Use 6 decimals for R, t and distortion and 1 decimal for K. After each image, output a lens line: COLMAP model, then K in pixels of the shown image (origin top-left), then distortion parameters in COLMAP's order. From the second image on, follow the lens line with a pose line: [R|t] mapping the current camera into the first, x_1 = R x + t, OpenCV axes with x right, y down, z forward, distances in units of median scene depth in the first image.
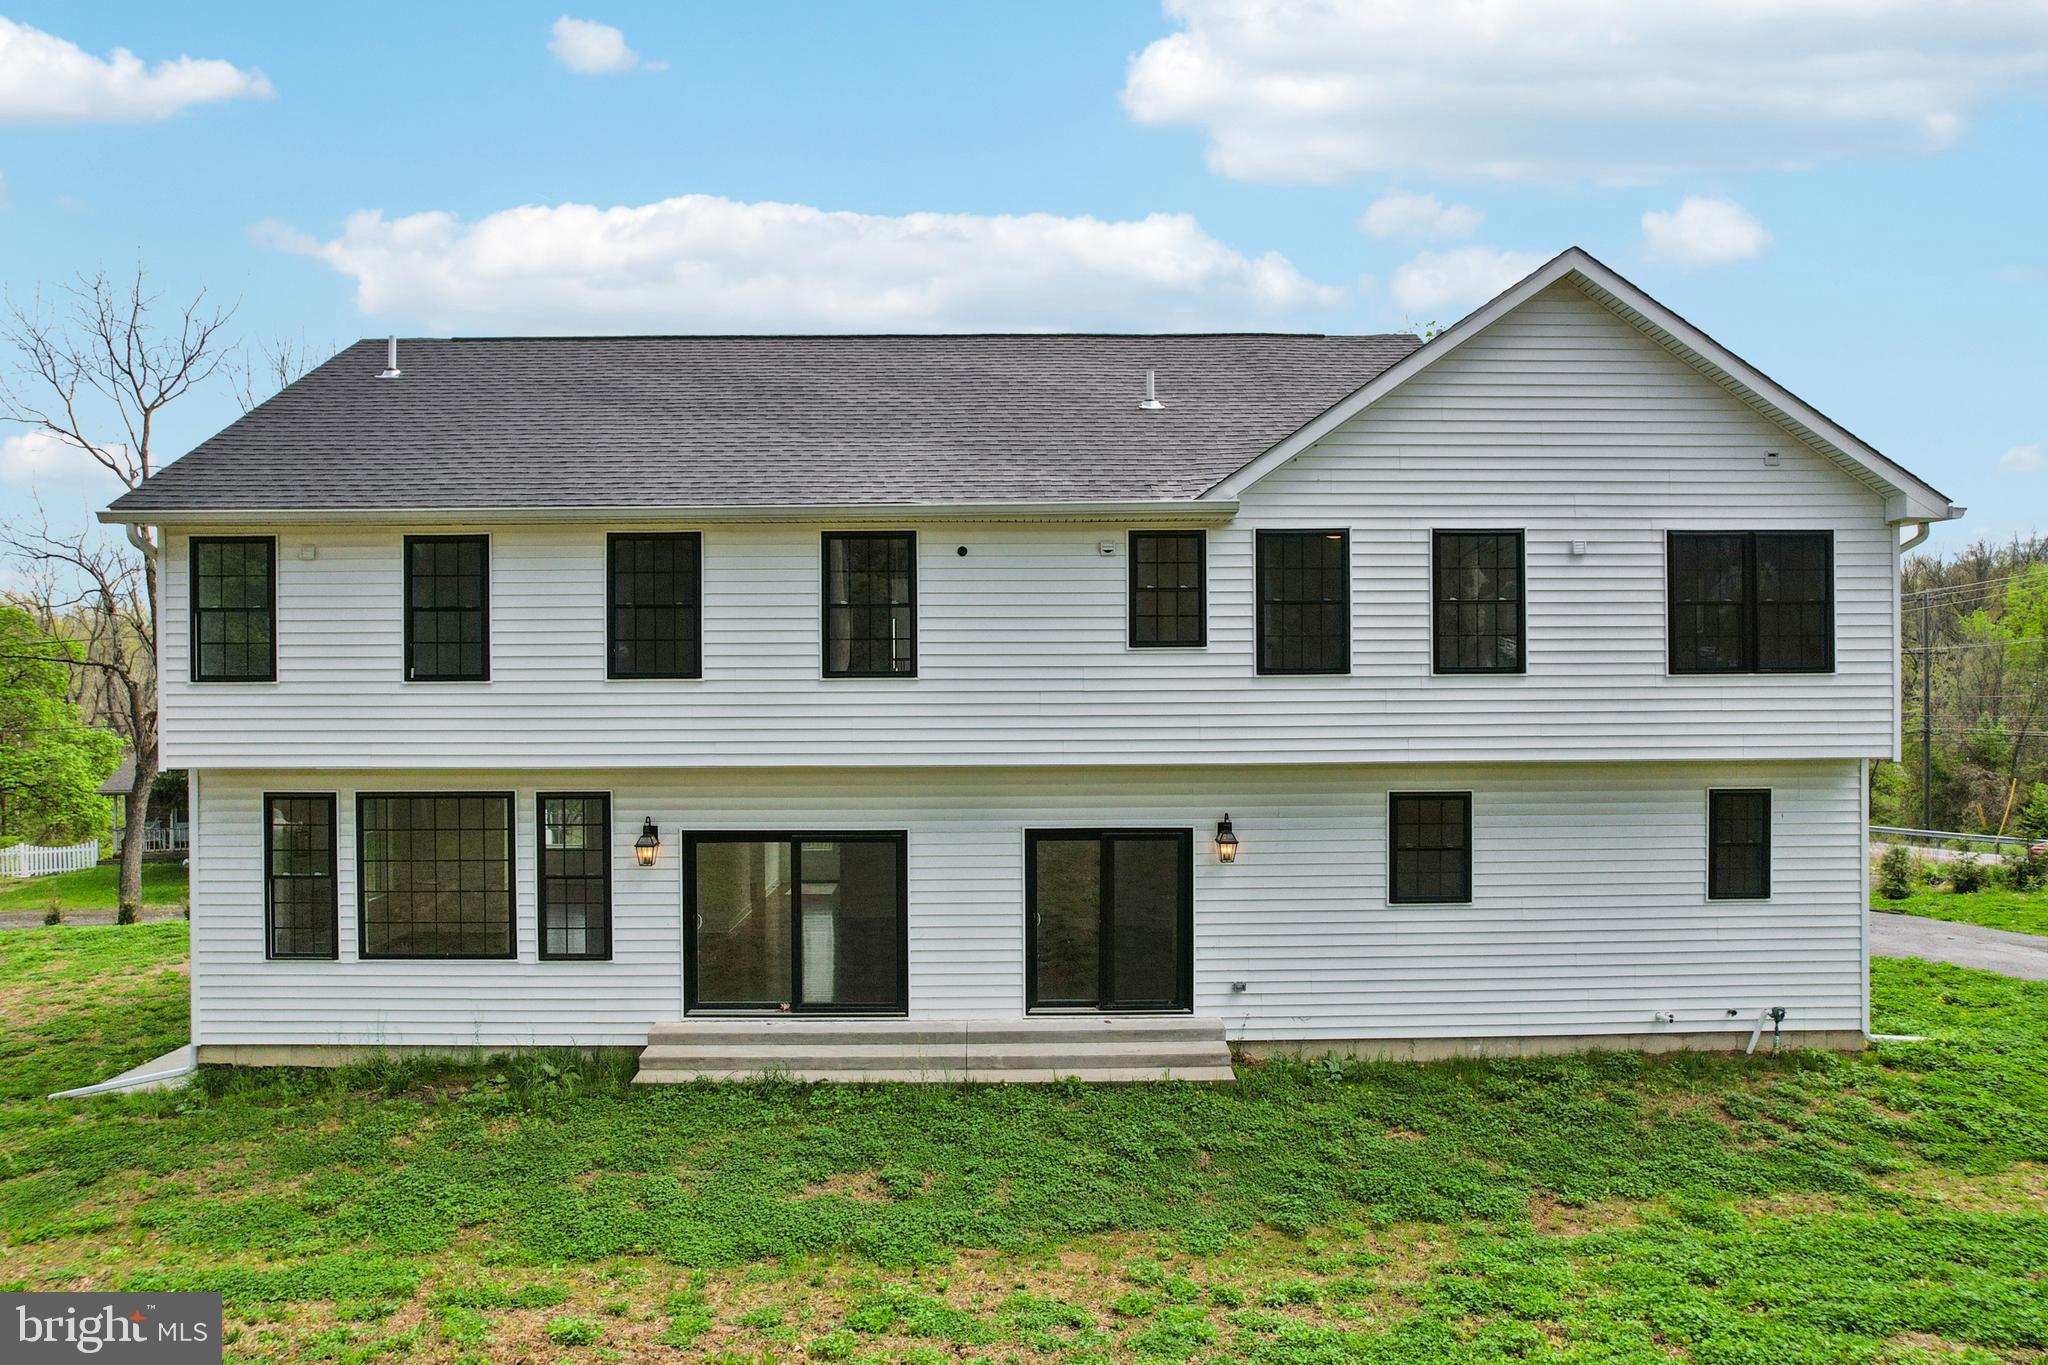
lens RADIAL K [[1309.9, 0, 1035.2], [0, 1309.9, 642.0], [0, 0, 1]] dist [-0.044749, 0.021833]
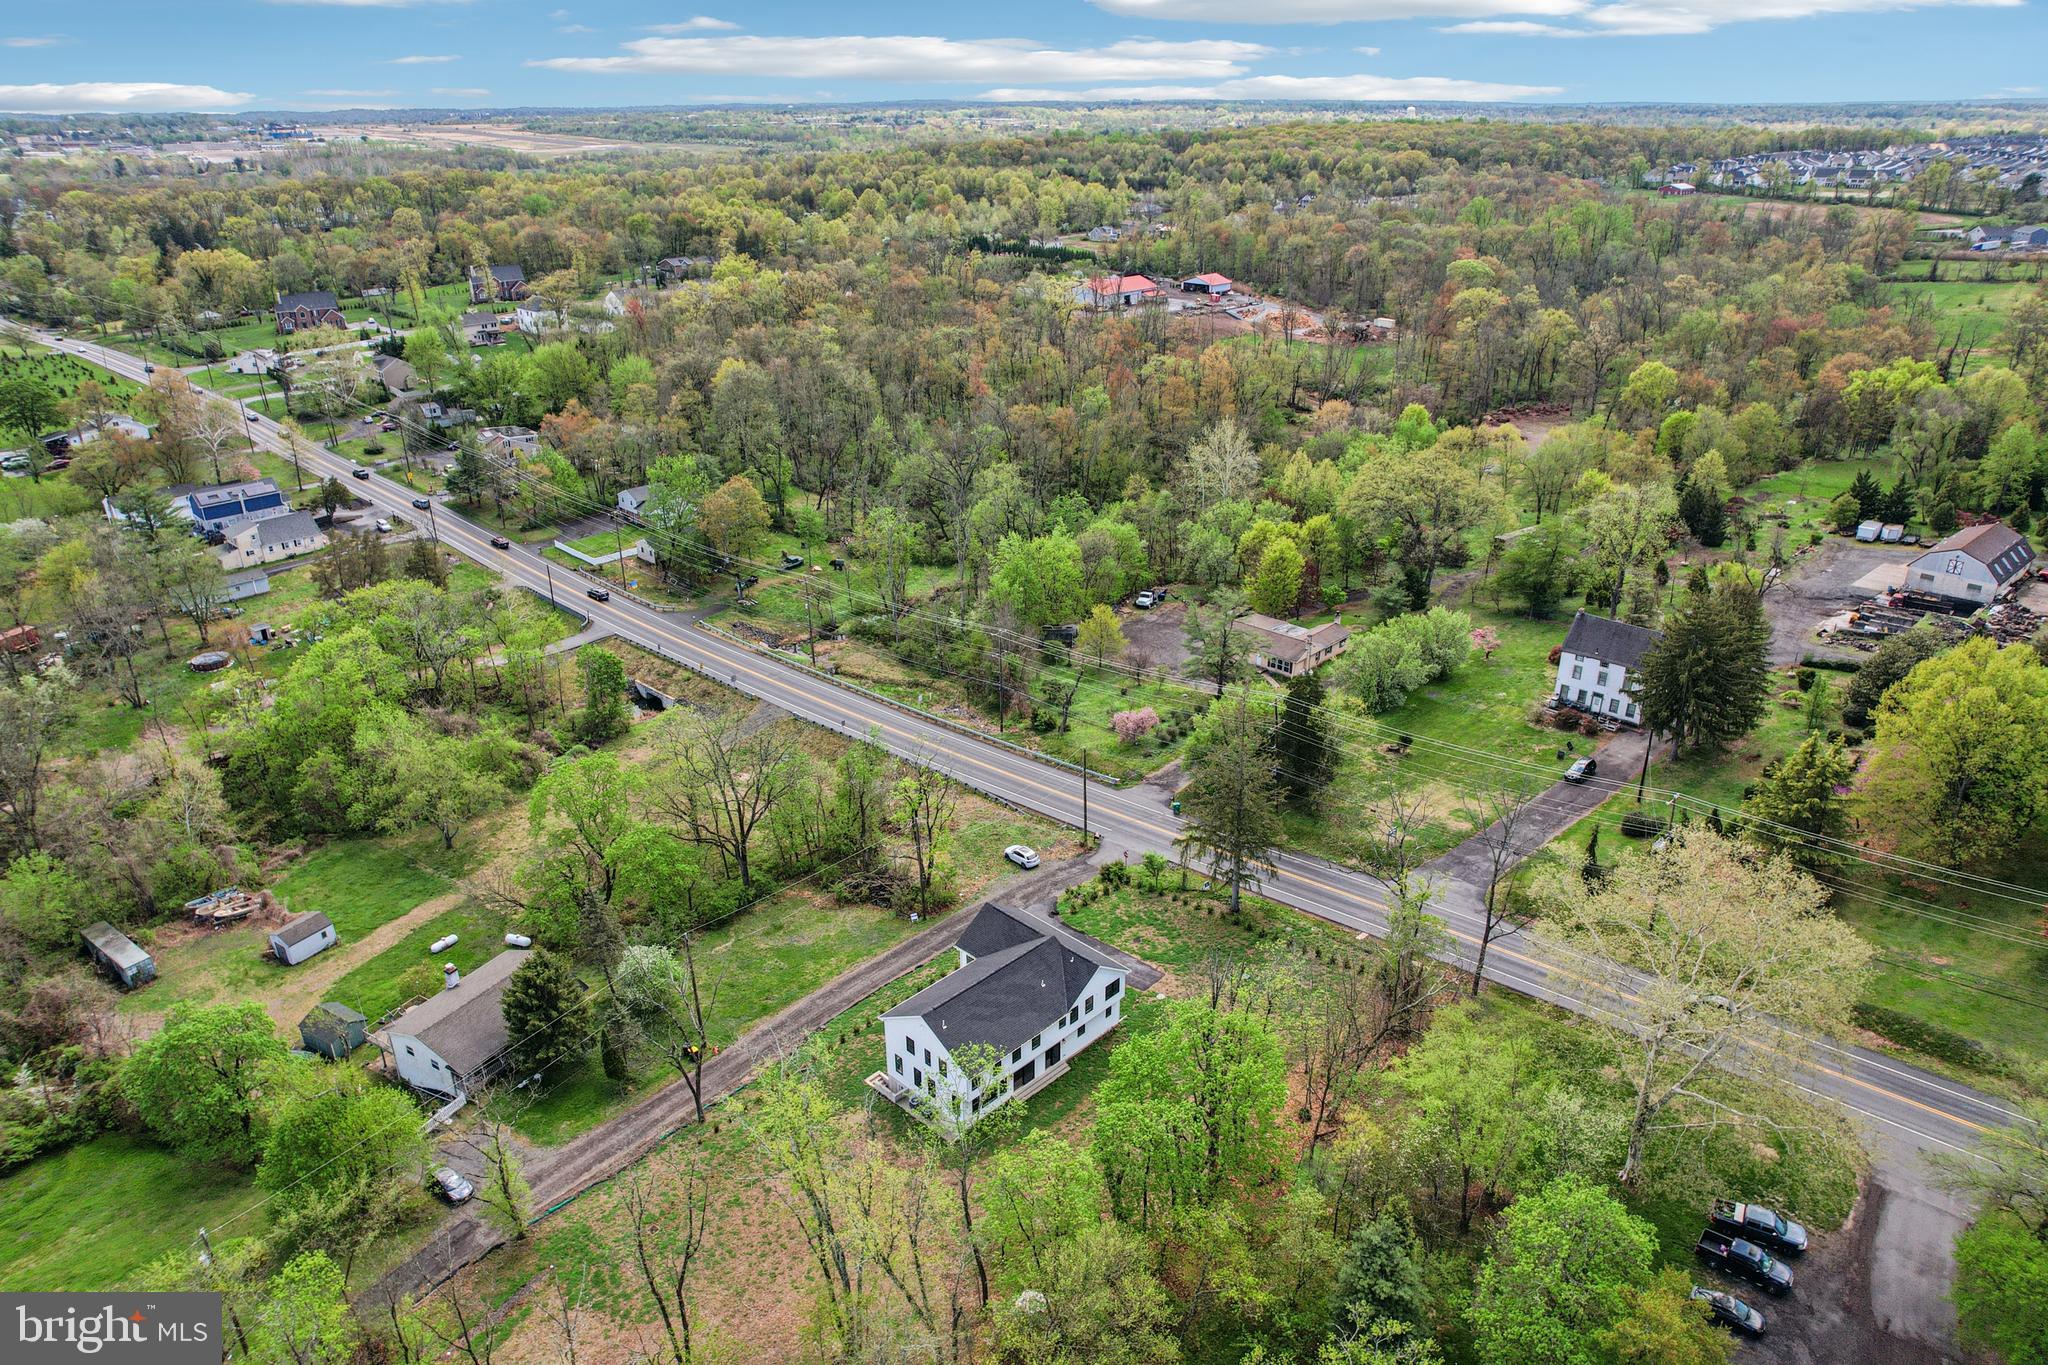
lens RADIAL K [[1309.9, 0, 1021.3], [0, 1309.9, 682.3], [0, 0, 1]] dist [-0.044749, 0.021833]
pose [[0.717333, -0.285338, 0.635622, -4.405440], [-0.000358, 0.912141, 0.409875, -5.032112], [-0.696730, -0.294245, 0.654207, -3.303755]]
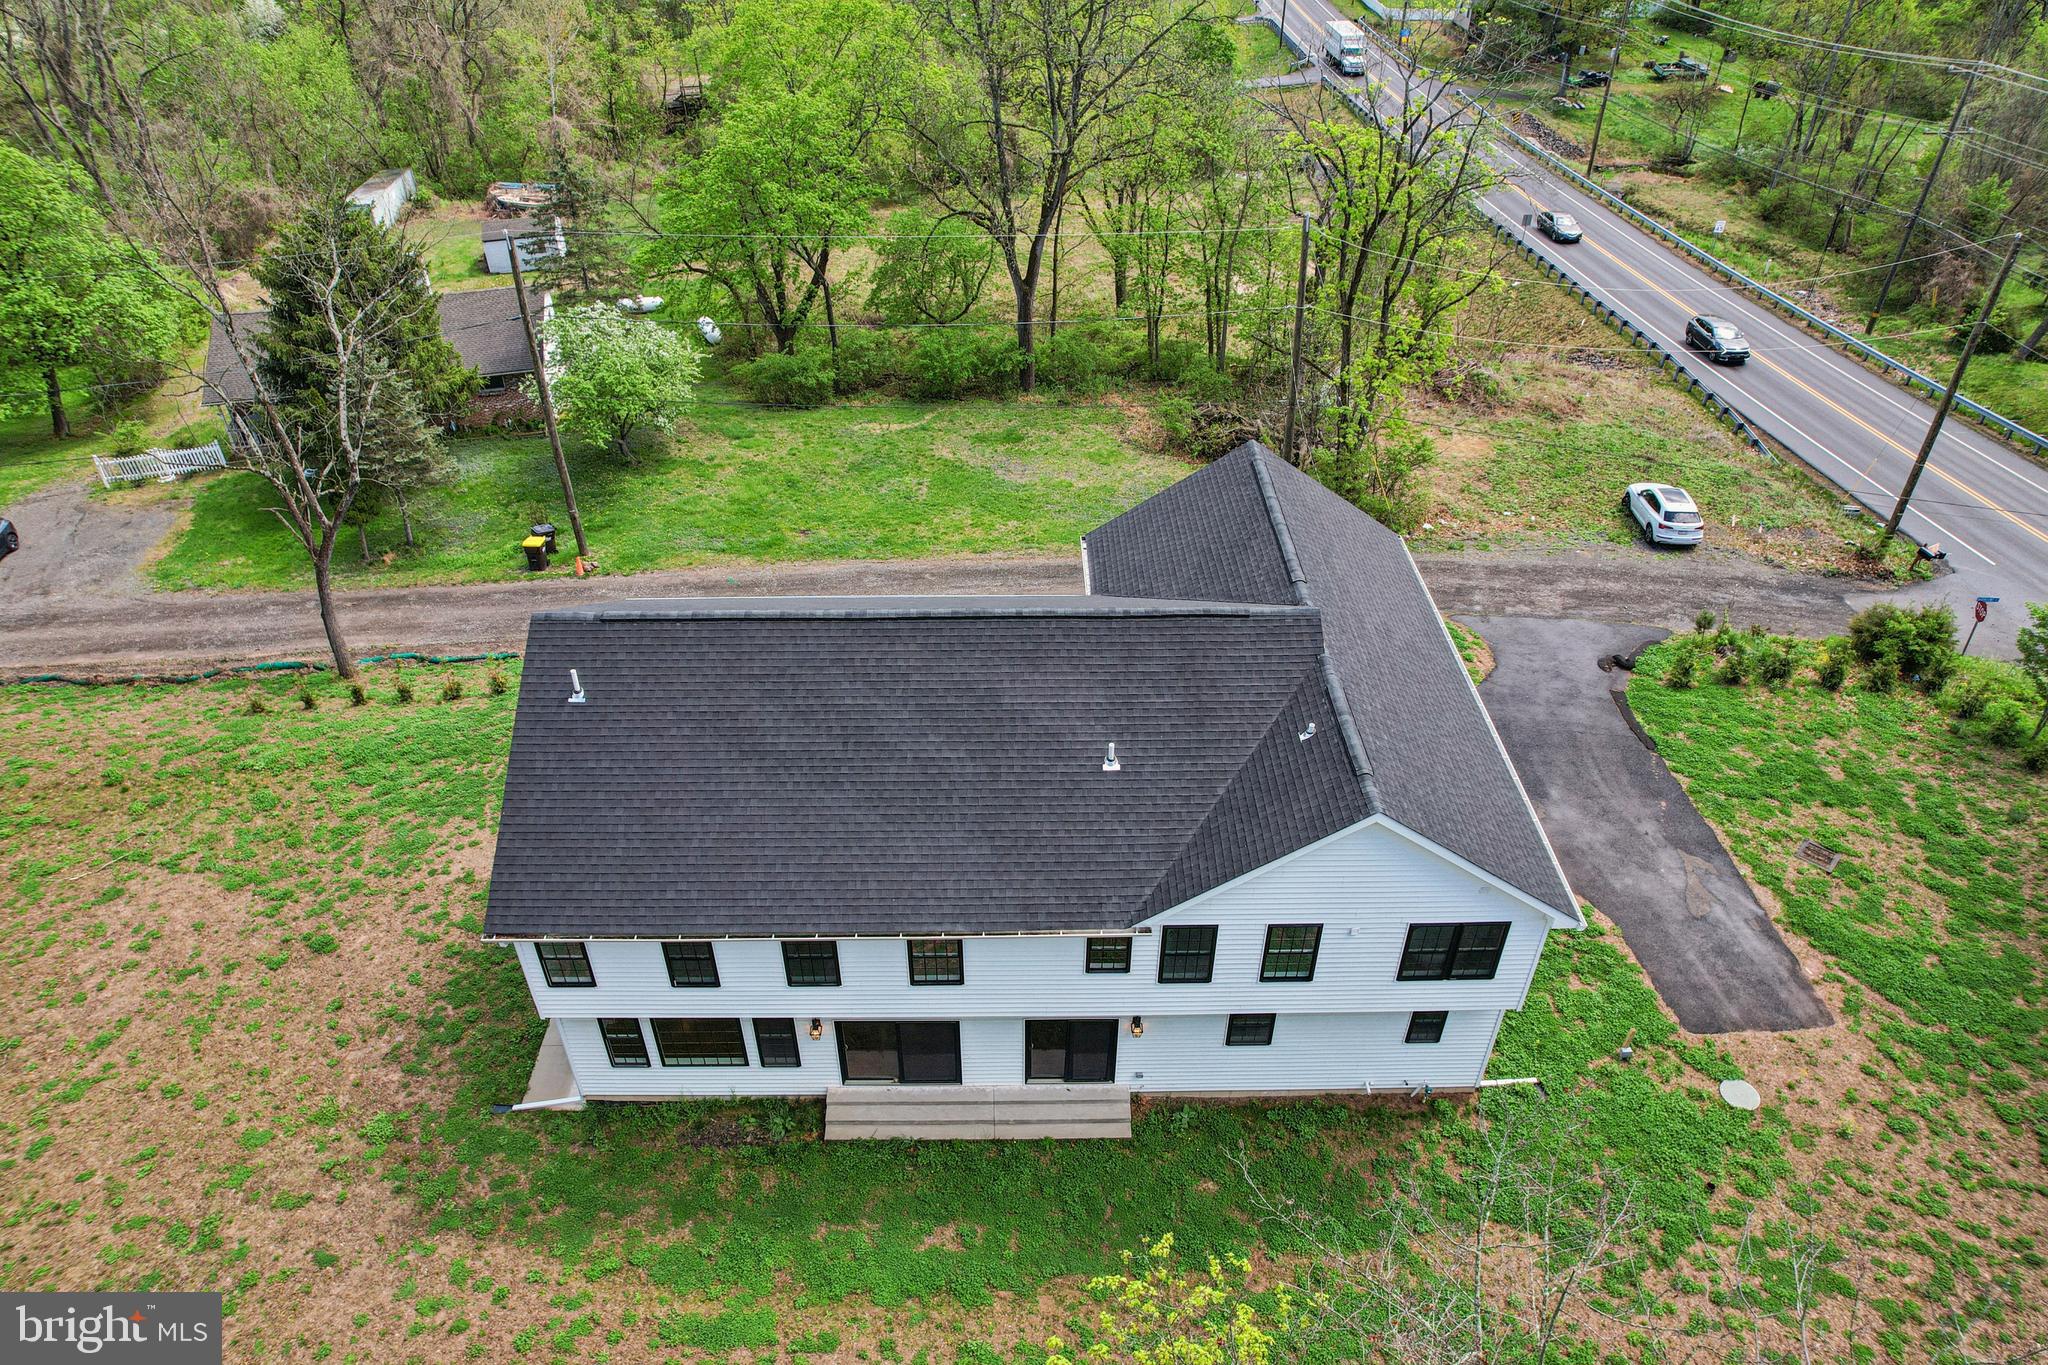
lens RADIAL K [[1309.9, 0, 1027.8], [0, 1309.9, 679.3], [0, 0, 1]] dist [-0.044749, 0.021833]
pose [[0.999969, 0.007866, 0.000649, -0.008700], [-0.006711, 0.804138, 0.594404, -1.320810], [0.004154, -0.594390, 0.804166, -0.163074]]
